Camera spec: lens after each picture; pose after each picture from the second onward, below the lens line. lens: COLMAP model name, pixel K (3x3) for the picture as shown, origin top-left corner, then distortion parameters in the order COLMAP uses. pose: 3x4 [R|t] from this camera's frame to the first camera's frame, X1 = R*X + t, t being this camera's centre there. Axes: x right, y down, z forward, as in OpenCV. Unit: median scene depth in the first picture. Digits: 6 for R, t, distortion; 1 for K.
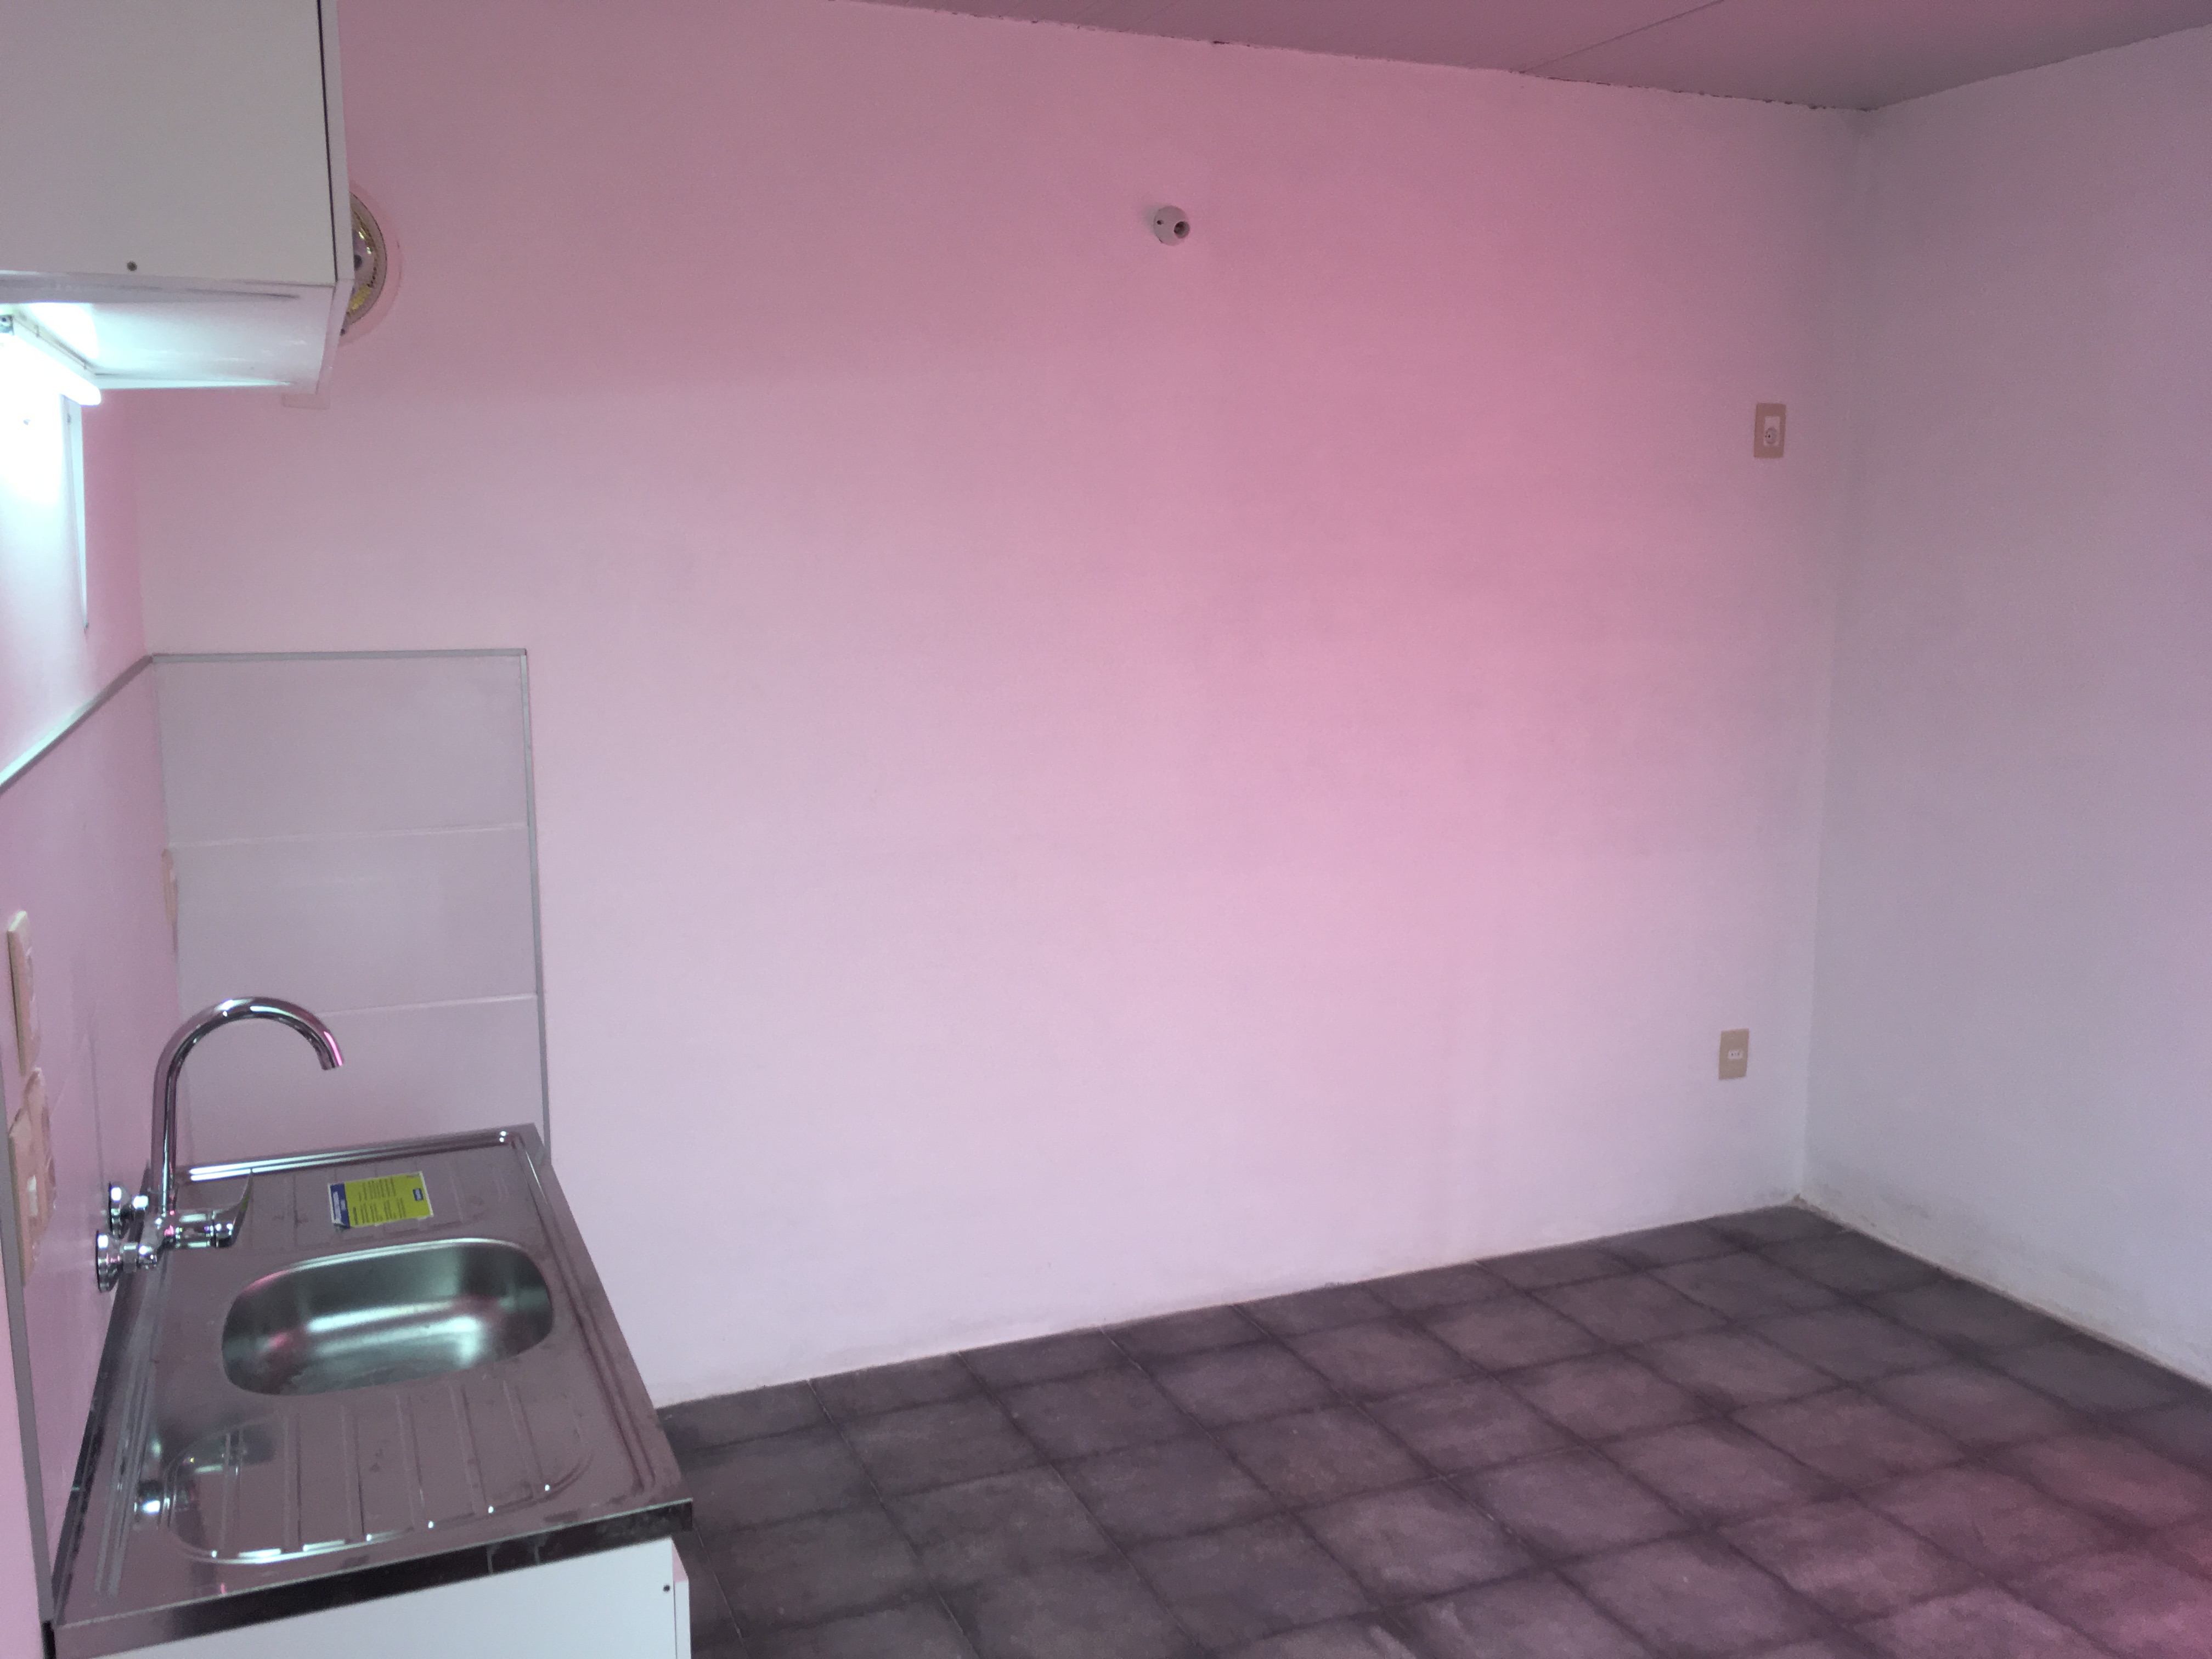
lens RADIAL K [[1888.8, 0, 1099.3], [0, 1888.8, 837.5], [0, 0, 1]] dist [0.086192, -0.114684]
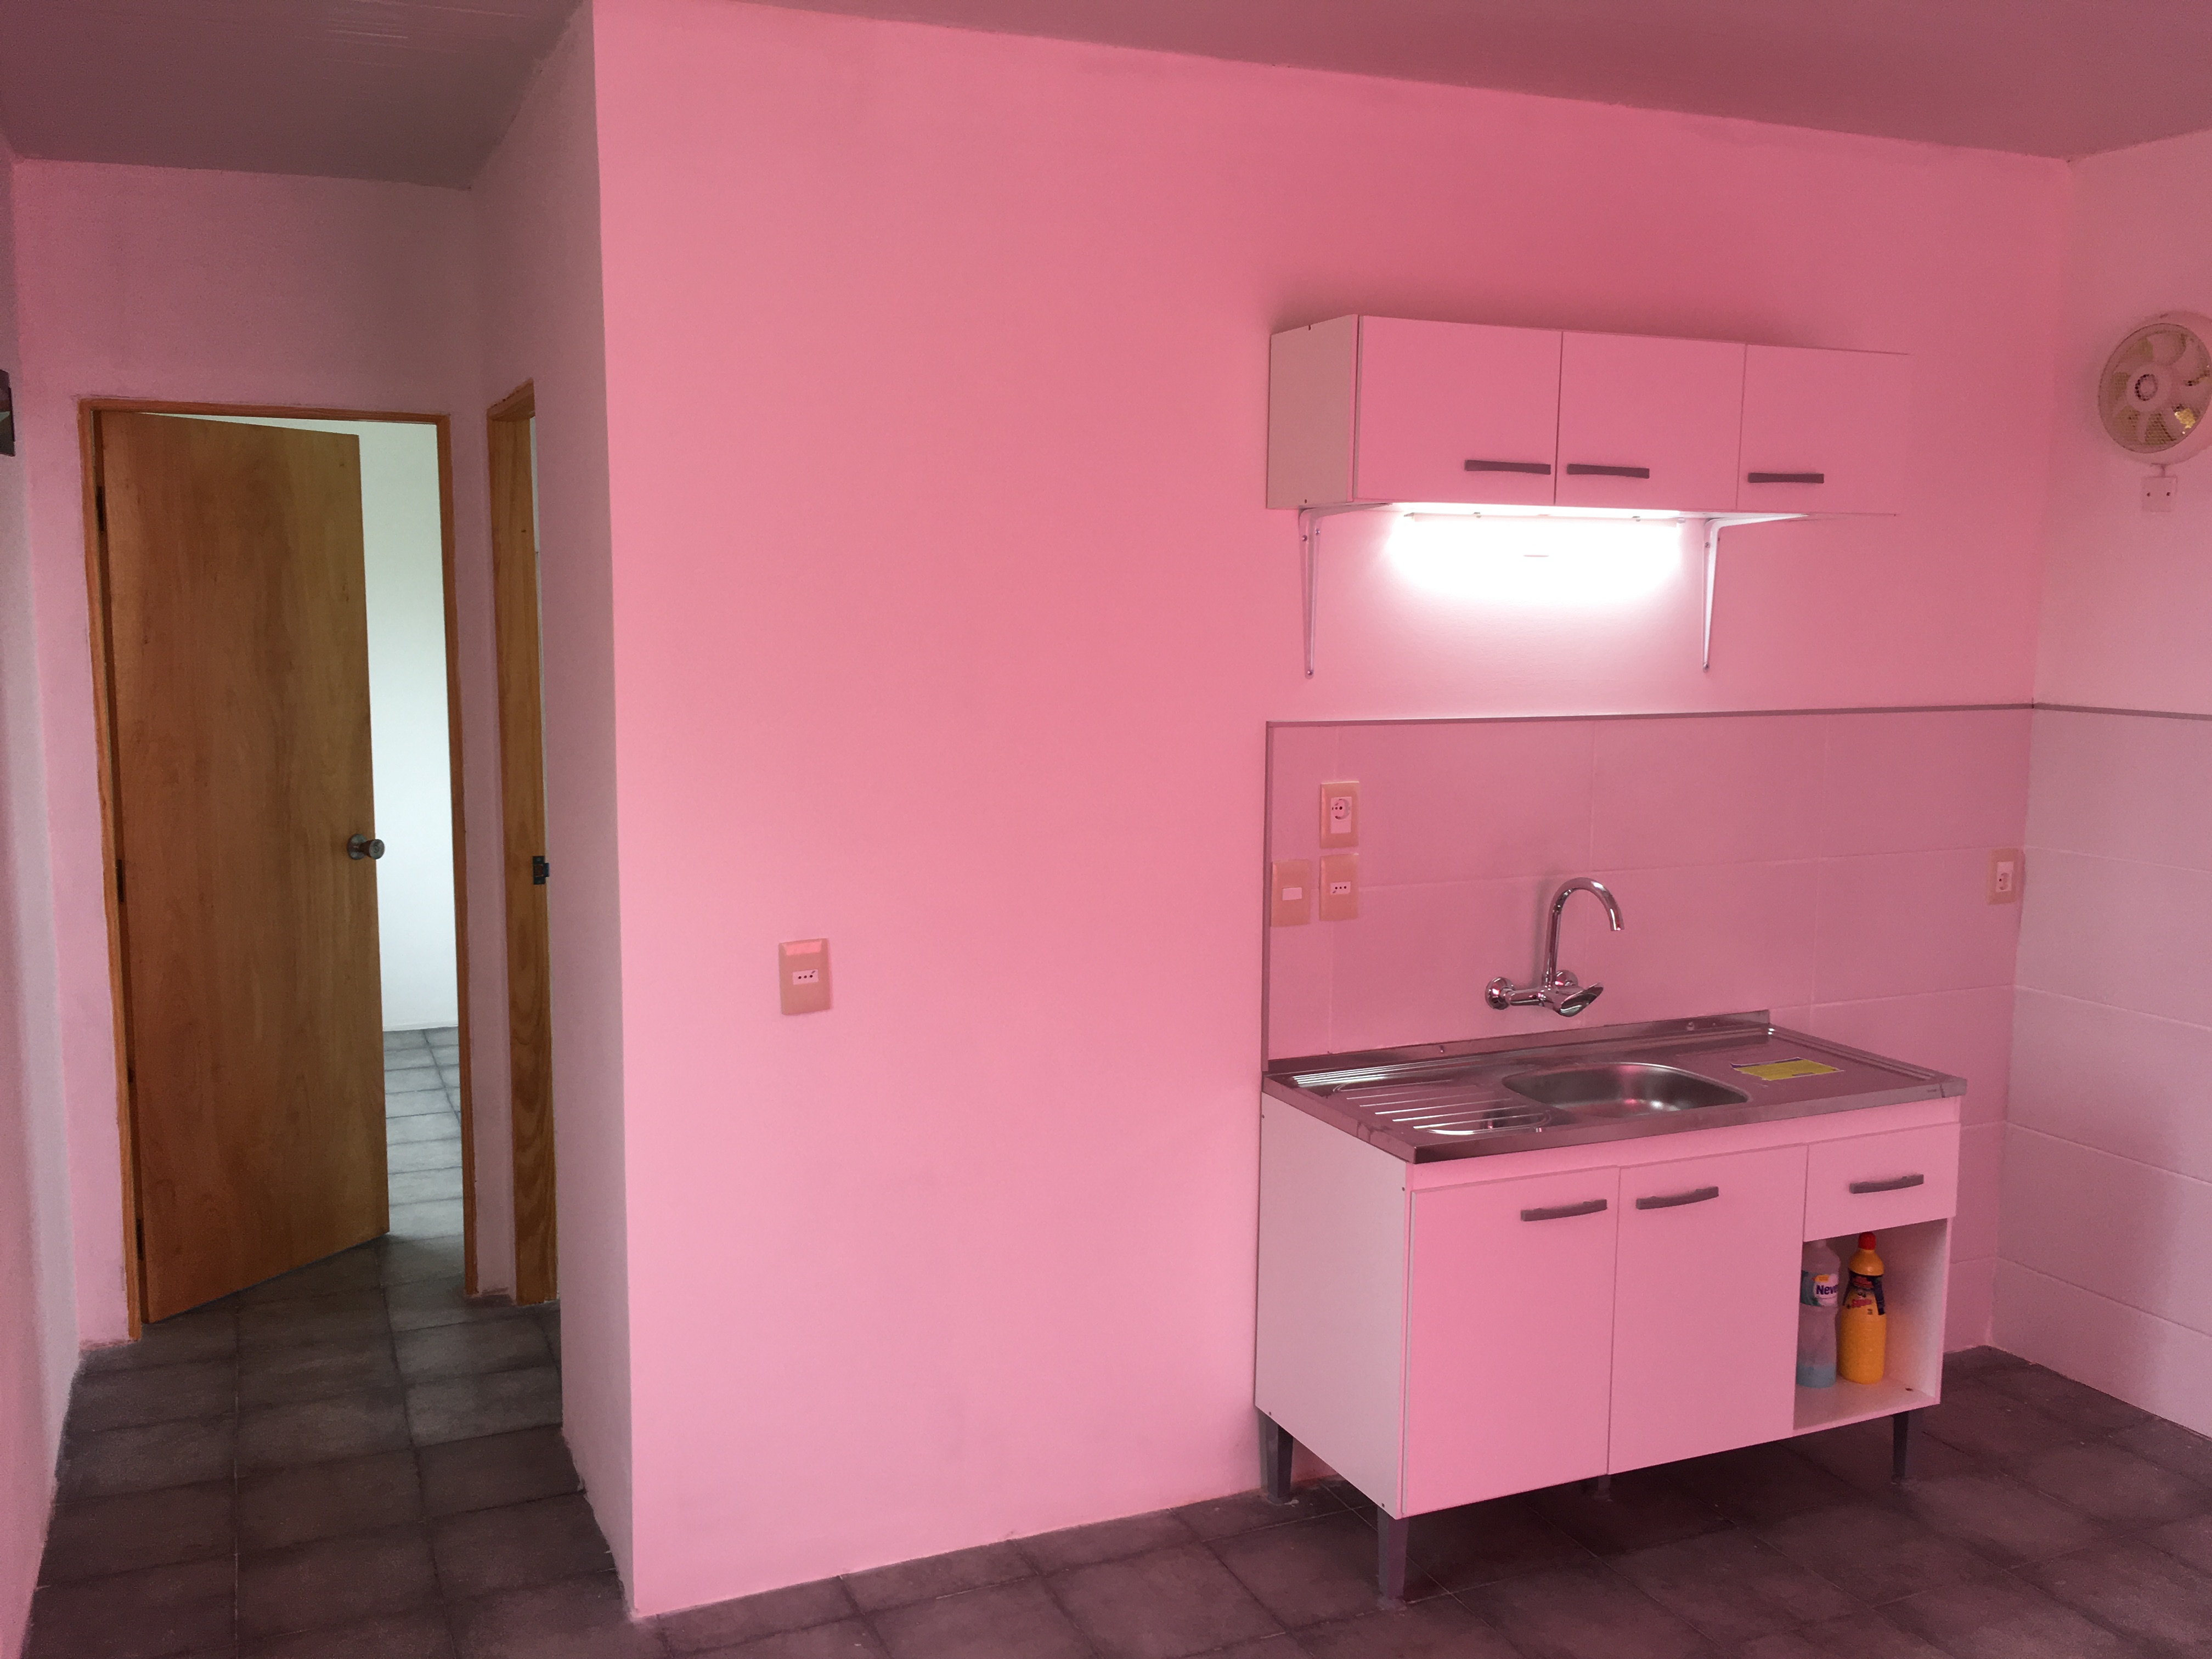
lens RADIAL K [[1888.8, 0, 1099.3], [0, 1888.8, 837.5], [0, 0, 1]] dist [0.086192, -0.114684]
pose [[0.018813, 0.125831, -0.991873, 0.142487], [-0.164389, 0.978937, 0.121072, -0.010015], [0.986216, 0.160775, 0.039102, 0.054931]]
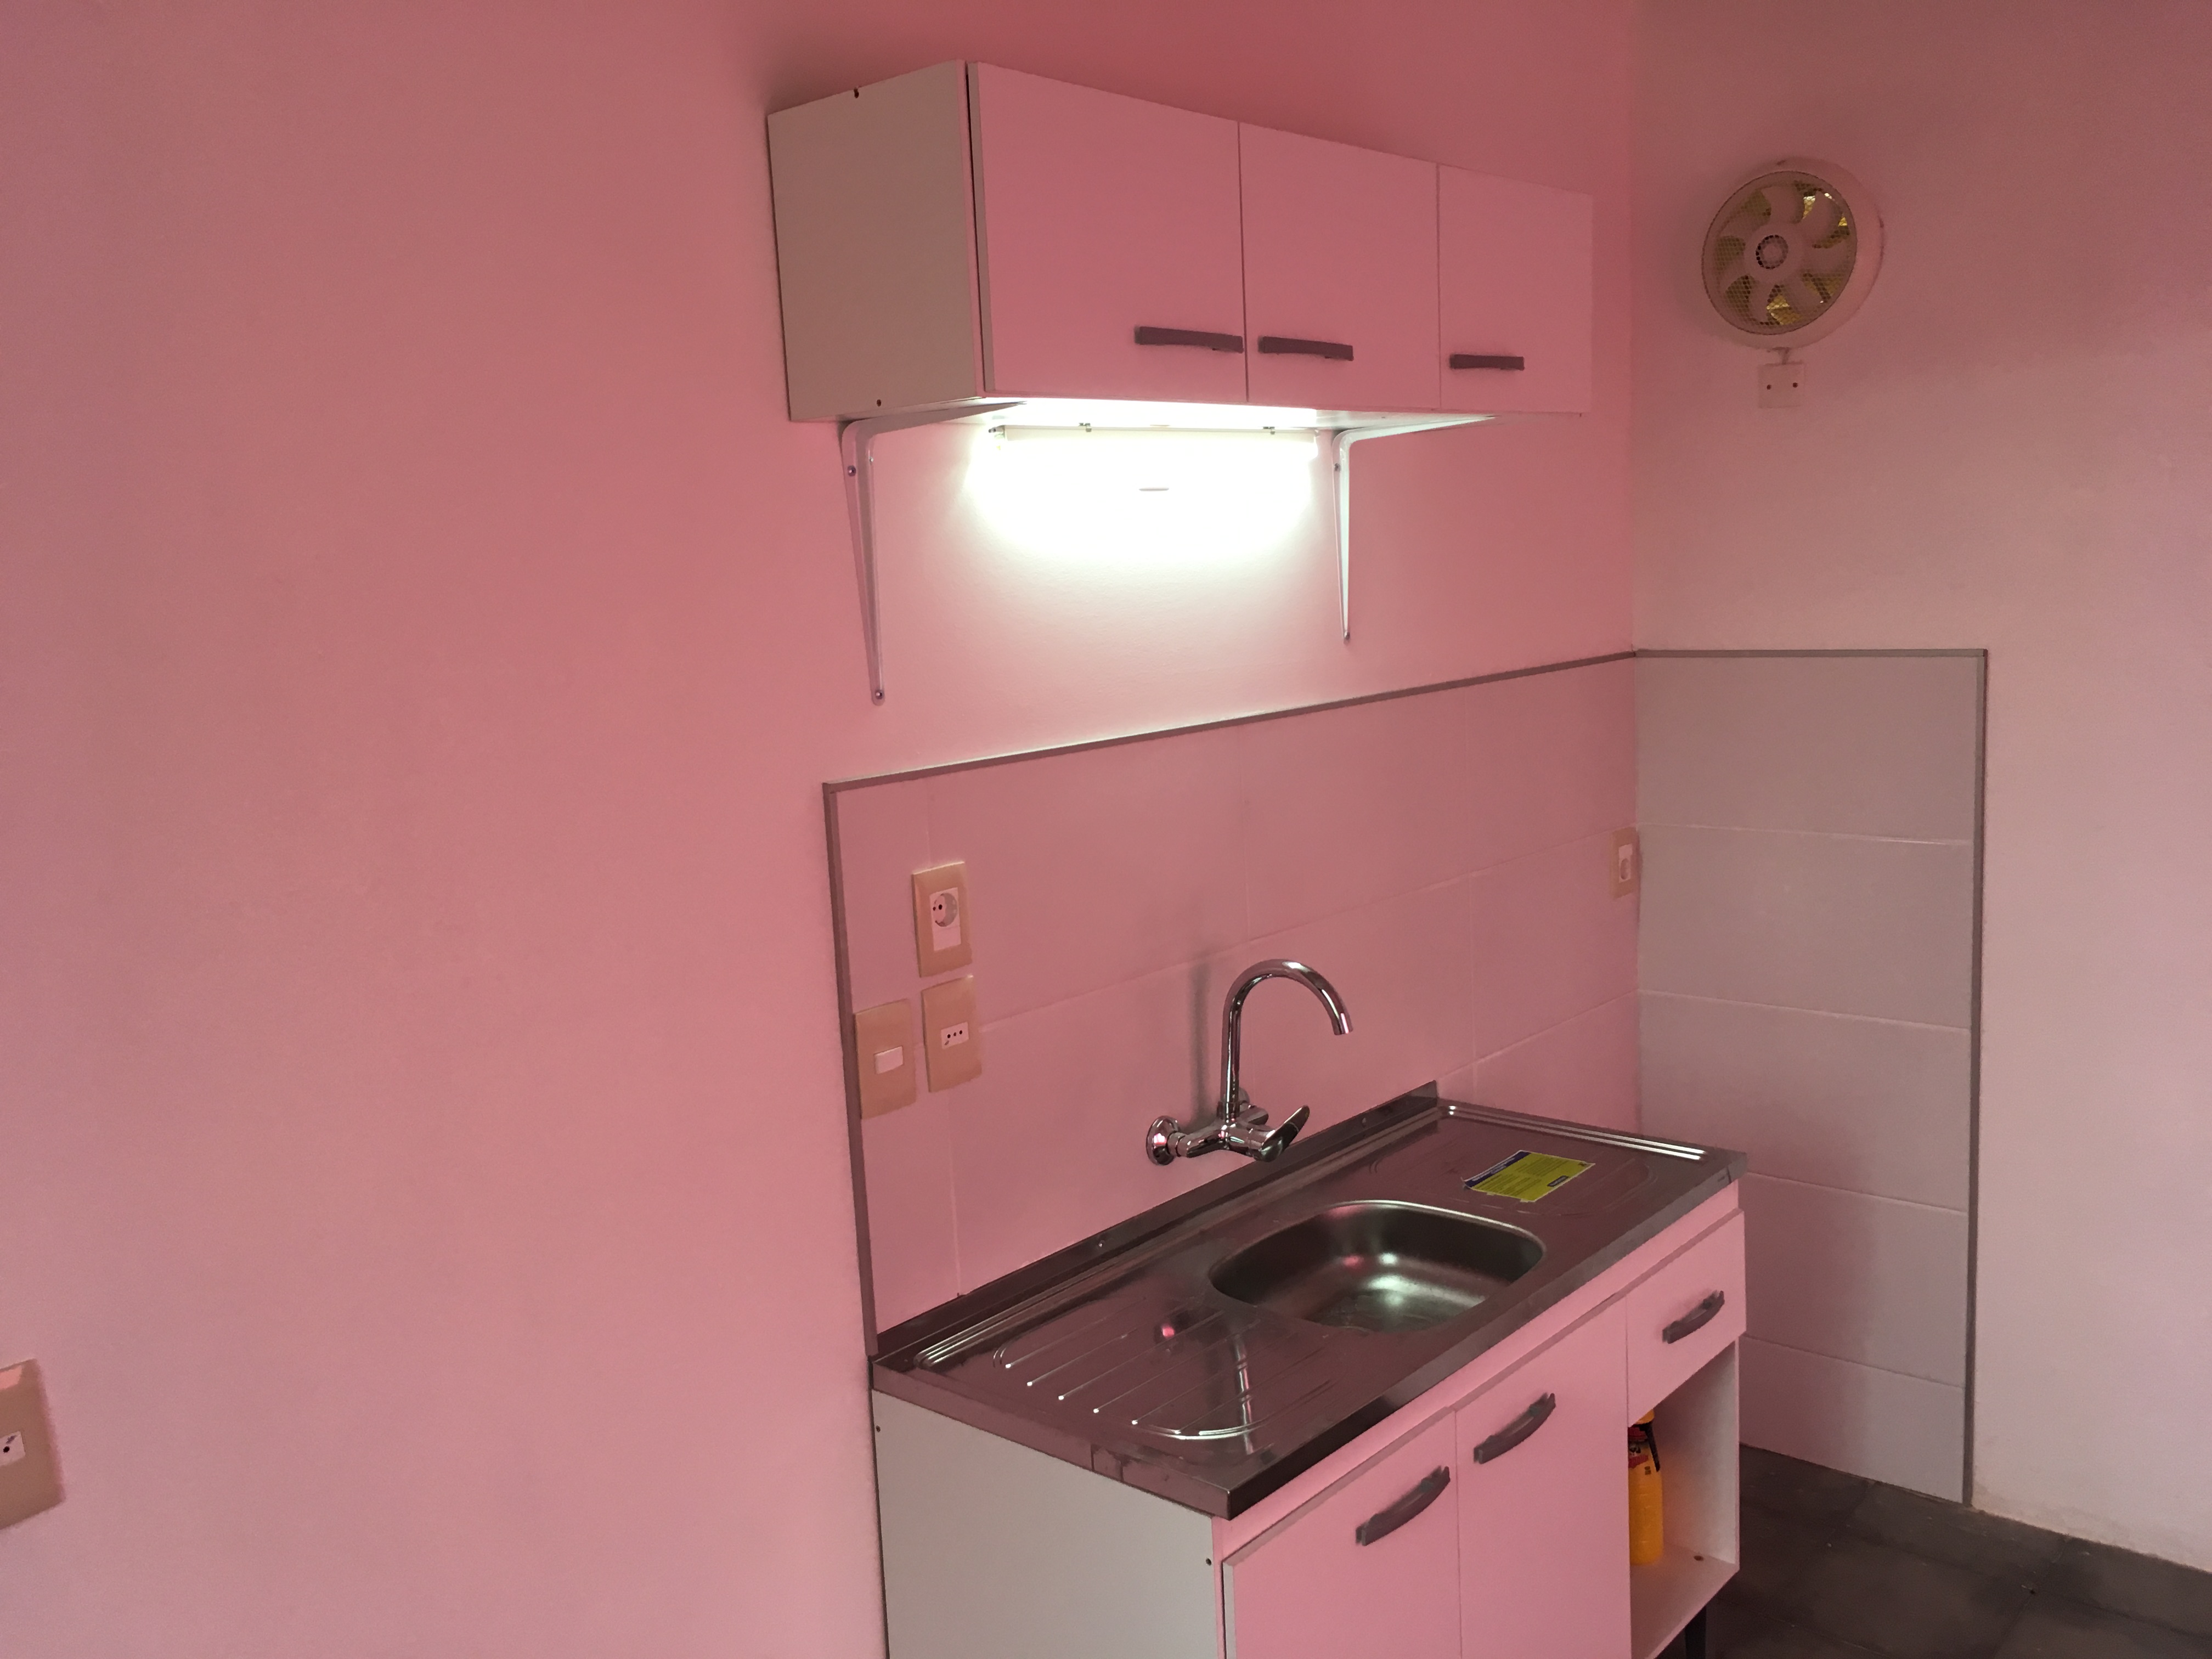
lens RADIAL K [[1888.8, 0, 1099.3], [0, 1888.8, 837.5], [0, 0, 1]] dist [0.086192, -0.114684]
pose [[0.435073, 0.113200, -0.893251, 0.061293], [-0.089698, 0.992579, 0.082099, -0.008716], [0.895916, 0.044403, 0.441998, 0.042133]]
